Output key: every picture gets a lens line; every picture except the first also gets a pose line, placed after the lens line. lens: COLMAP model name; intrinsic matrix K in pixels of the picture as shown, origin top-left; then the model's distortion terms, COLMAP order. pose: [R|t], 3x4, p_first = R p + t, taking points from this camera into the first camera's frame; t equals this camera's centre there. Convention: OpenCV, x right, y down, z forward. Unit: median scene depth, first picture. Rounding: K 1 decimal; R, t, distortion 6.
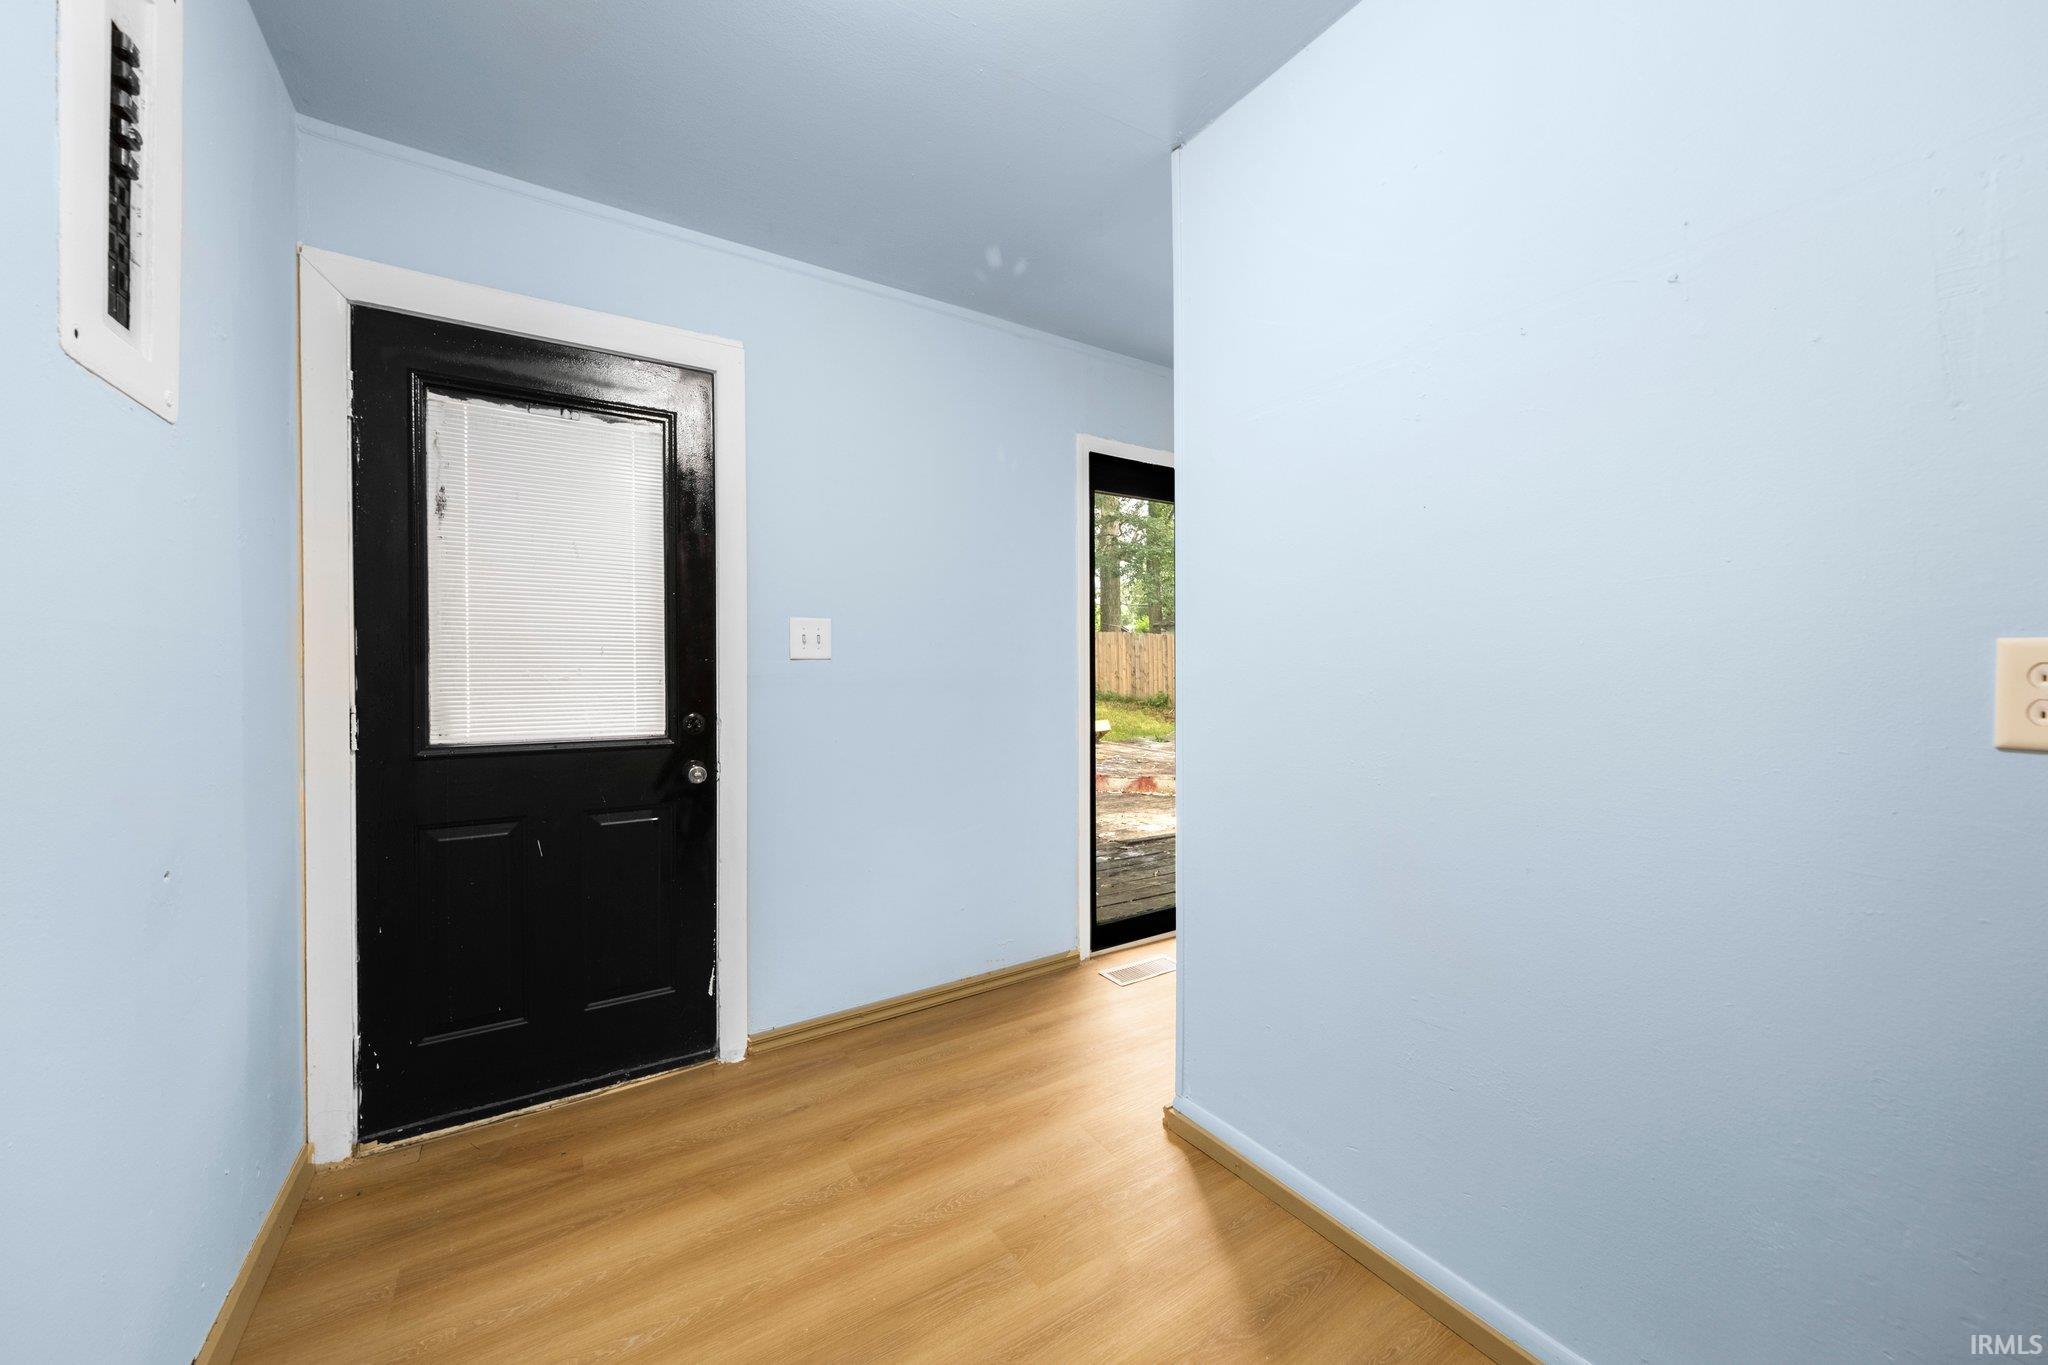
lens RADIAL K [[724.3, 0, 1020.8], [0, 724.3, 659.3], [0, 0, 1]] dist [0.000708, 0.000082]
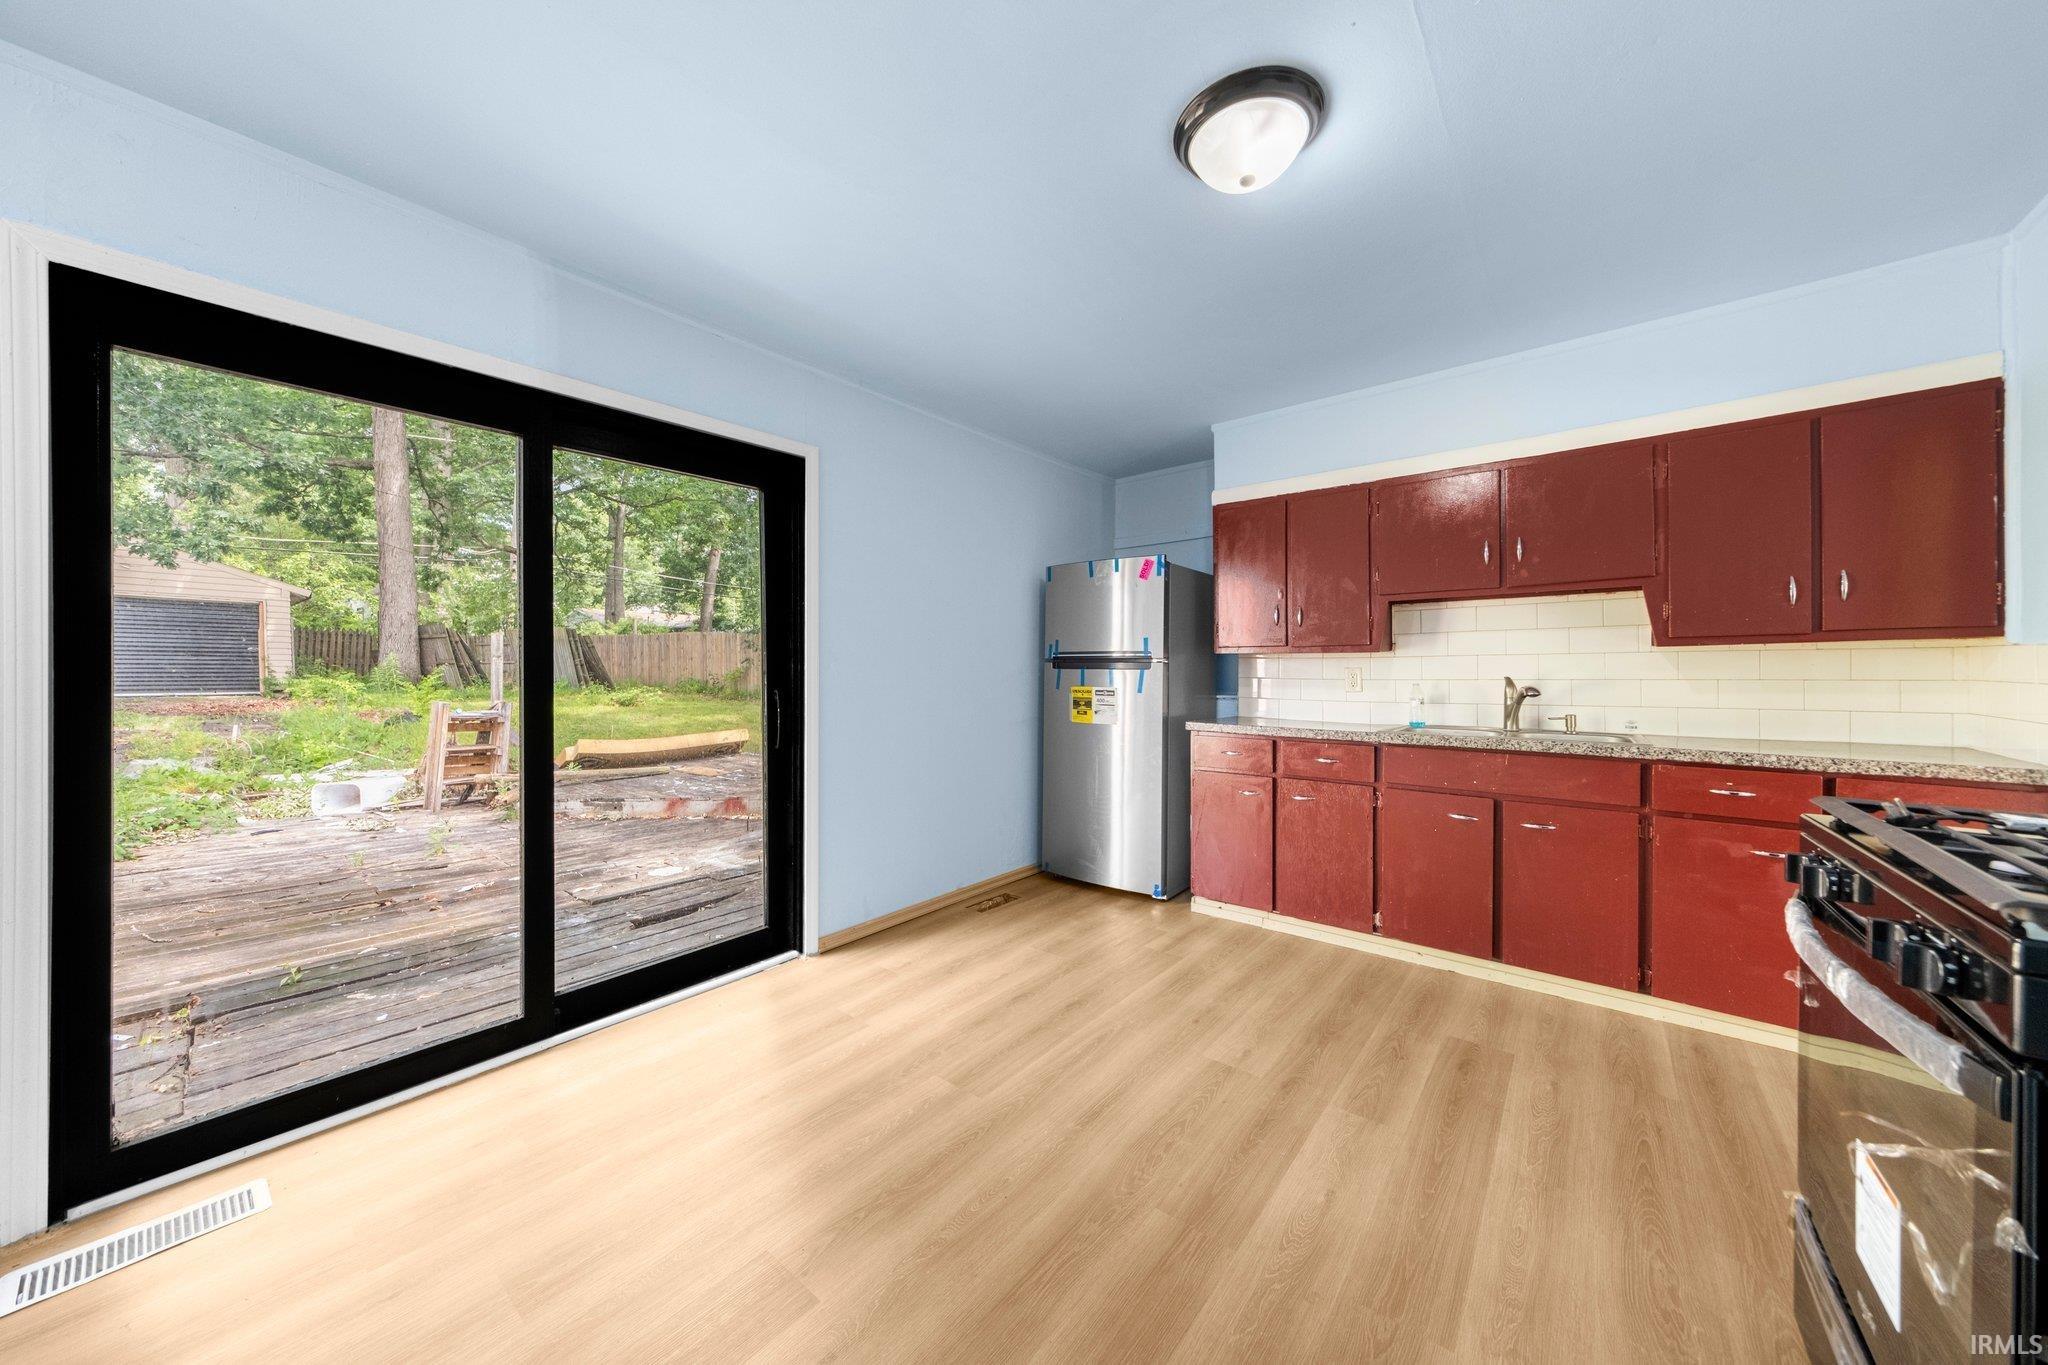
lens RADIAL K [[703.6, 0, 1007.1], [0, 703.6, 669.3], [0, 0, 1]] dist [0.000625, -0.000107]
pose [[0.946989, 0.002161, 0.321259, 0.638674], [-0.005936, 0.999924, 0.010774, -0.004377], [-0.321211, -0.012110, 0.946930, 0.321275]]
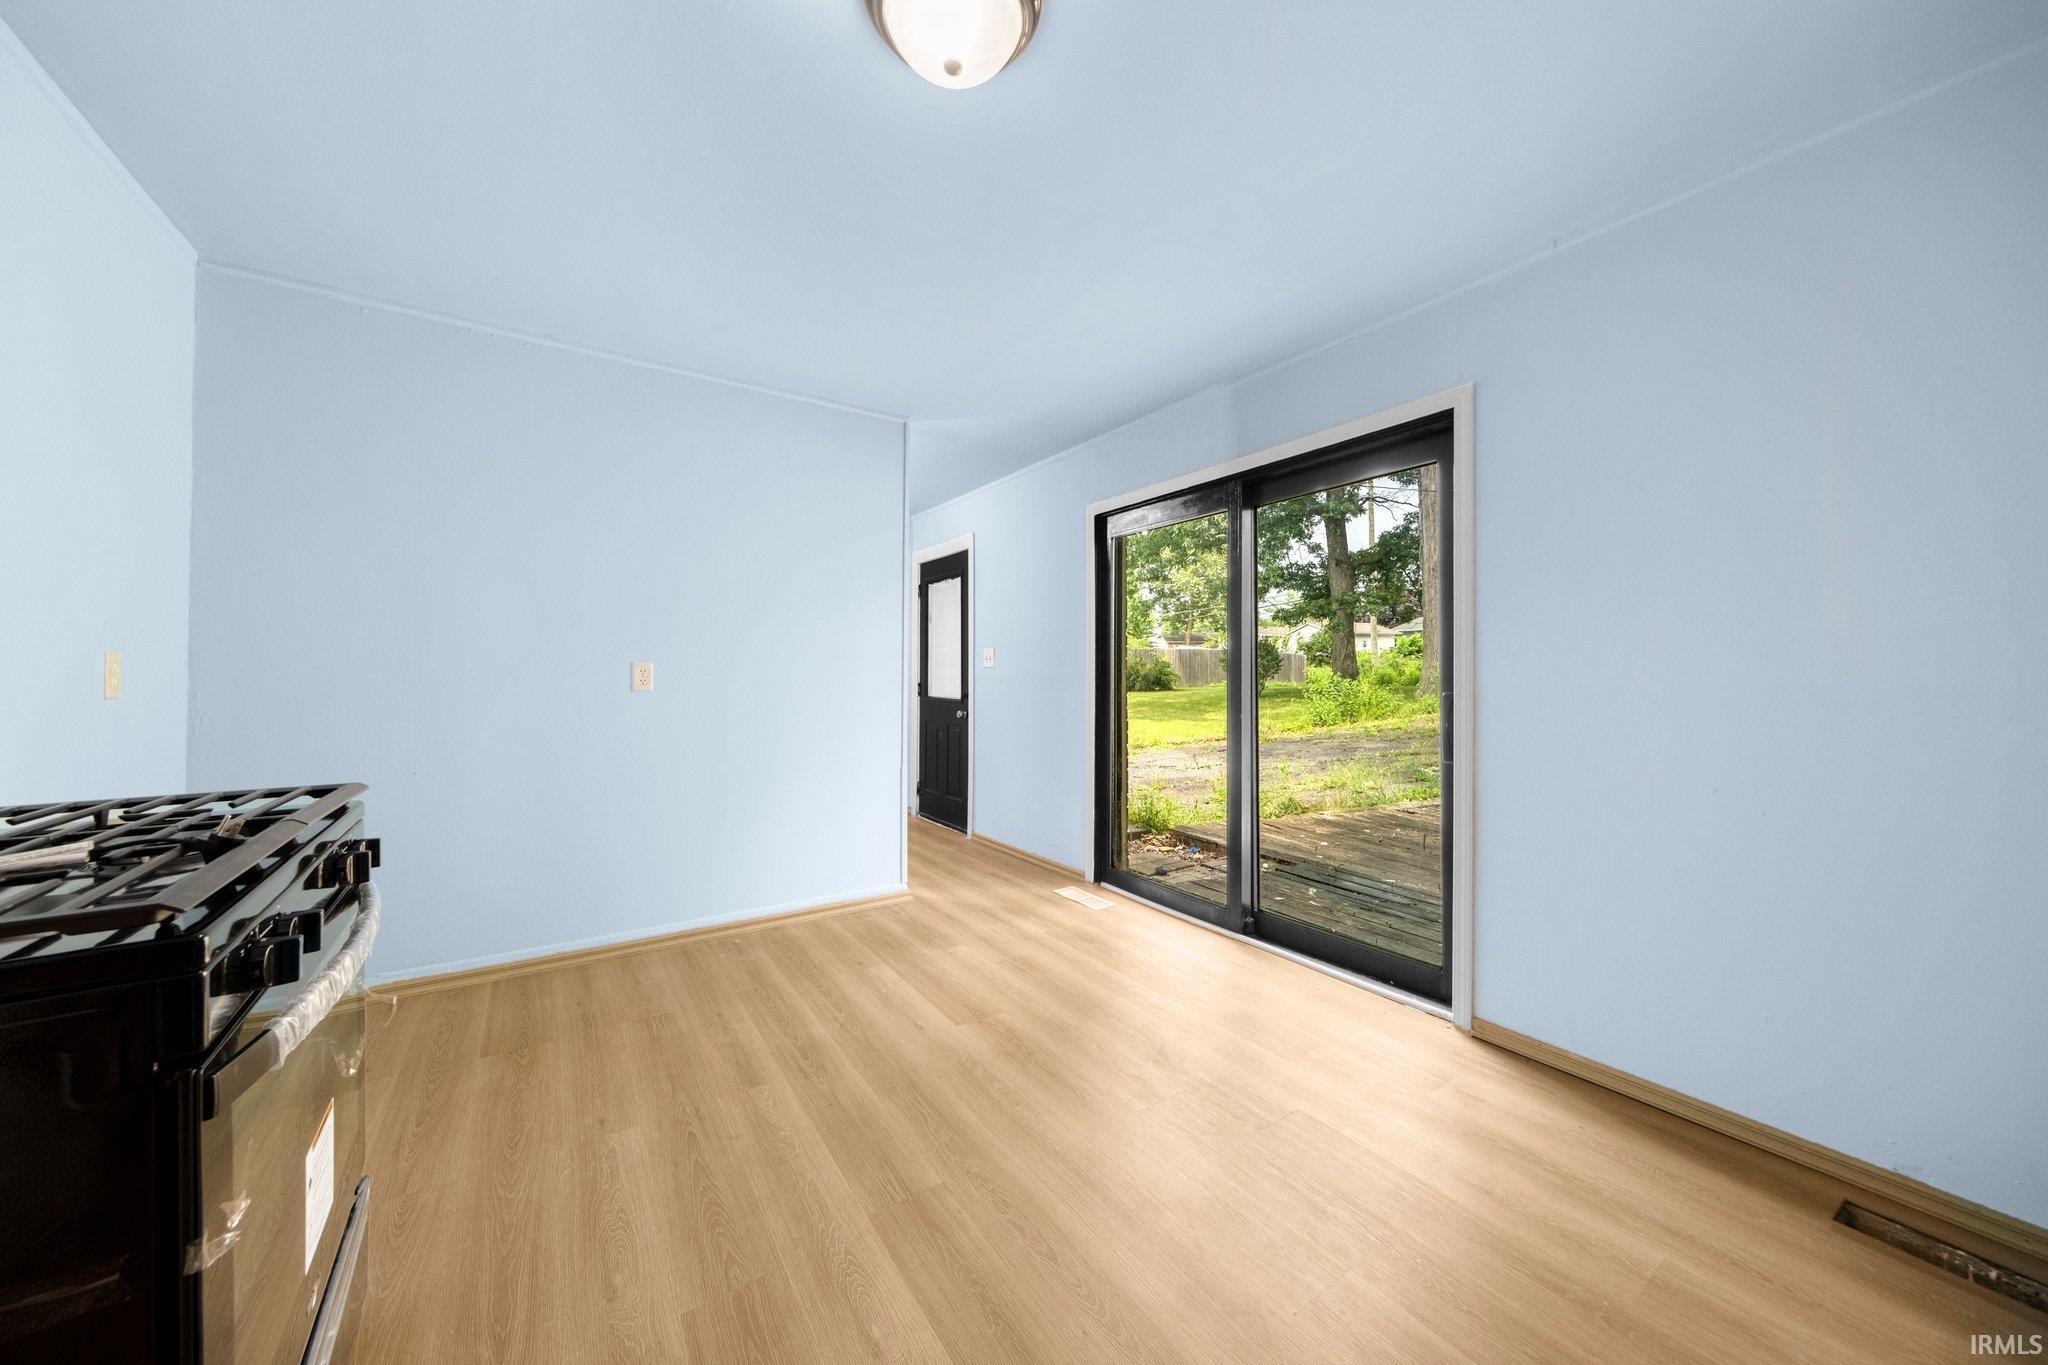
lens RADIAL K [[699.2, 0, 1008.7], [0, 699.2, 664.7], [0, 0, 1]] dist [0.000425, 0.000224]
pose [[0.035133, -0.008366, -0.999348, 1.559890], [0.008868, 0.999928, -0.008059, 0.007187], [0.999343, -0.008579, 0.035205, 0.874073]]
